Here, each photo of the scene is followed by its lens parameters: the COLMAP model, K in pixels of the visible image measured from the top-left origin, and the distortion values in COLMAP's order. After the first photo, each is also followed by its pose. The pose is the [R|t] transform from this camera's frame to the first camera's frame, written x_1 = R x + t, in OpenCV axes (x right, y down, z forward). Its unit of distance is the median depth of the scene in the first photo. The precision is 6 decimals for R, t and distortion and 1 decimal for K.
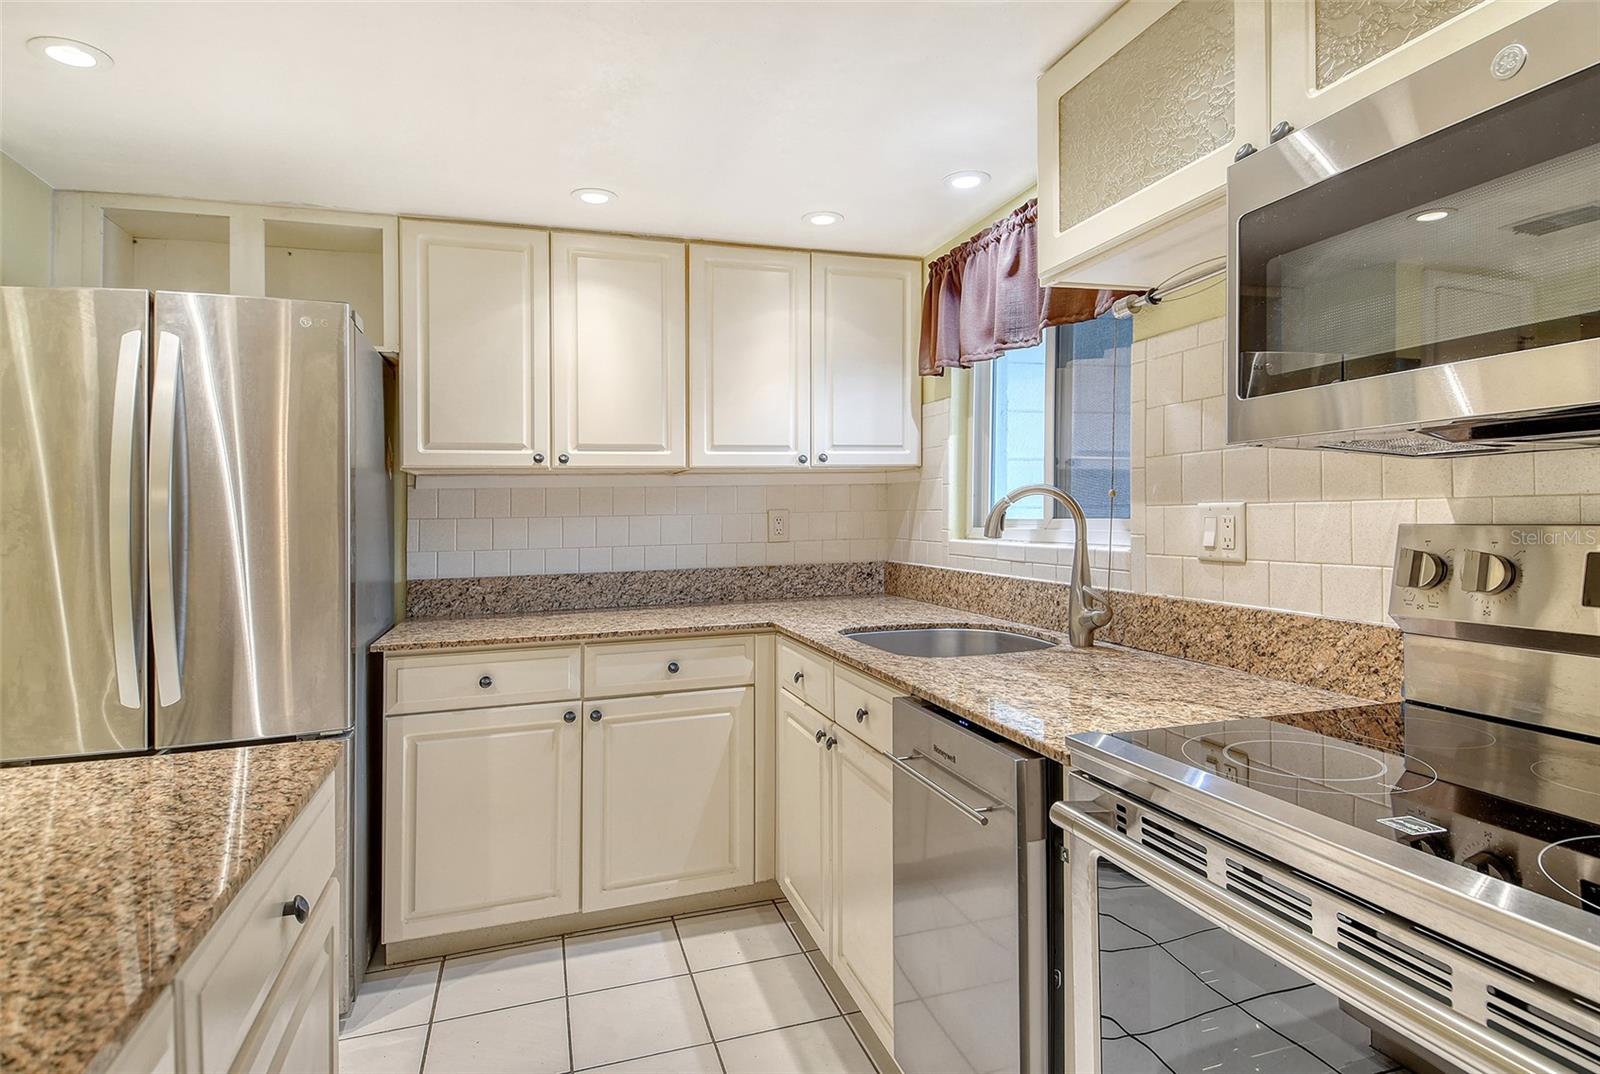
lens RADIAL K [[855.5, 0, 818.3], [0, 855.5, 512.6], [0, 0, 1]] dist [0.046536, -0.026286]
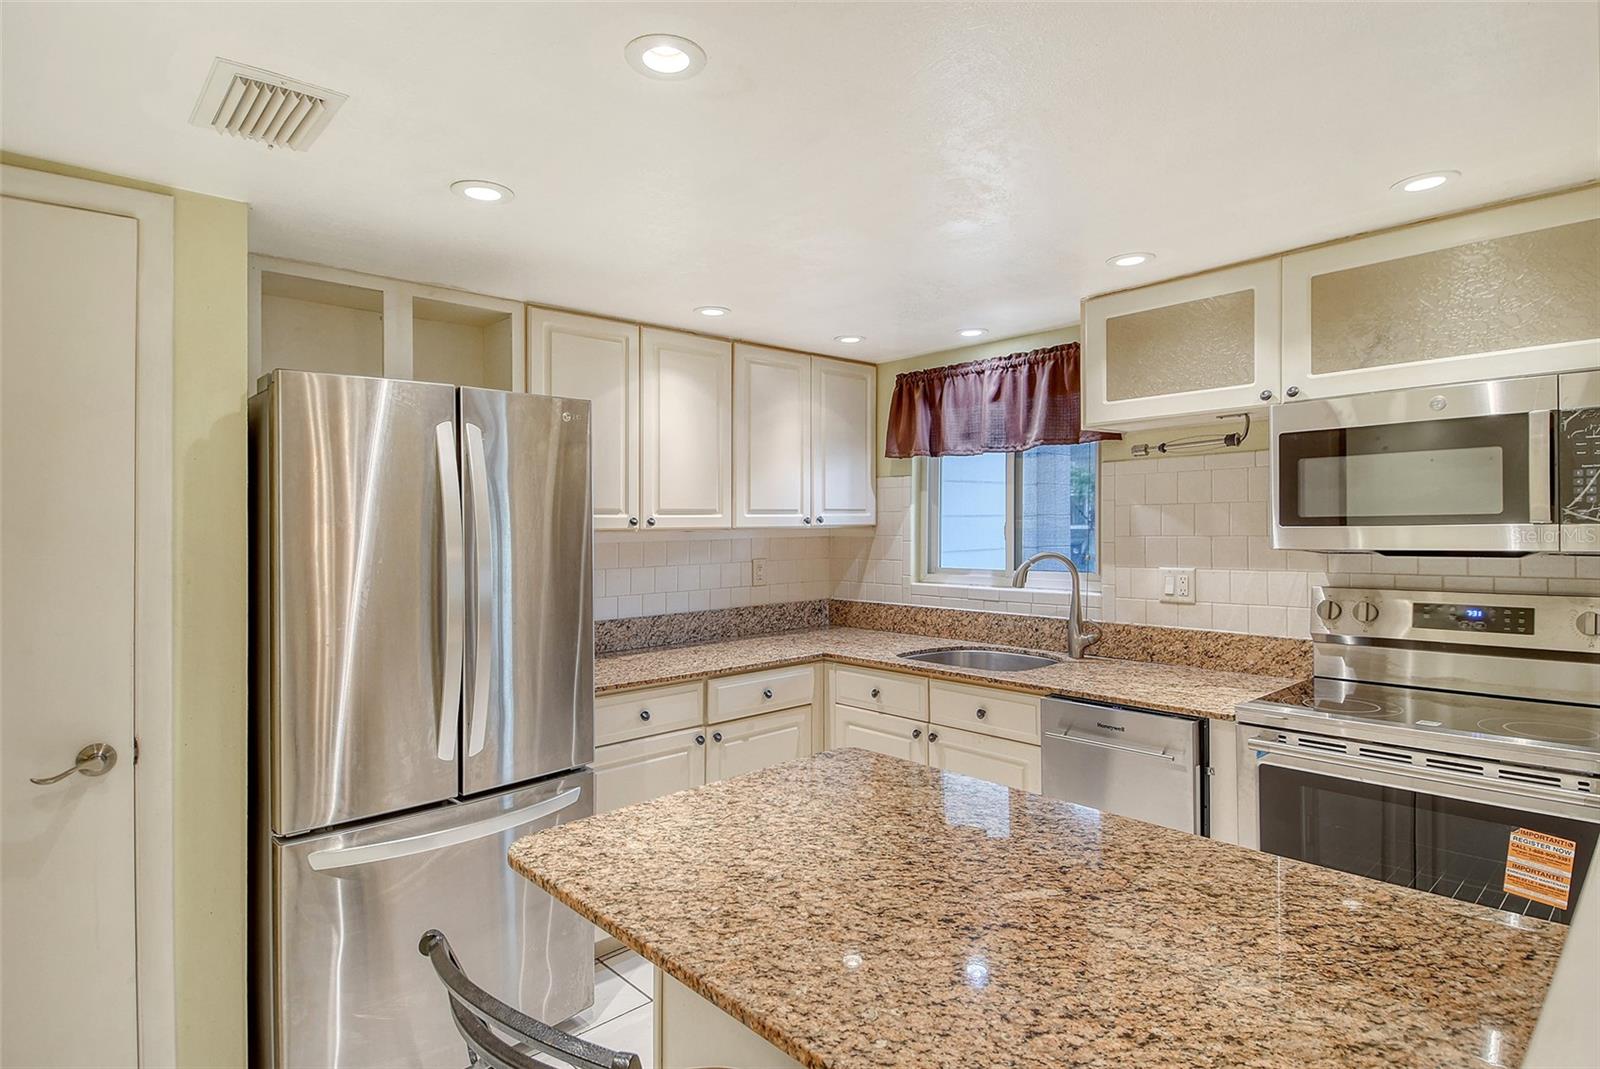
lens RADIAL K [[855.5, 0, 815.4], [0, 855.5, 520.2], [0, 0, 1]] dist [0.046536, -0.026286]
pose [[0.903991, 0.013055, 0.427353, -0.616874], [-0.007668, 0.999868, -0.014326, -0.051968], [-0.427483, 0.009674, 0.903971, -0.150605]]
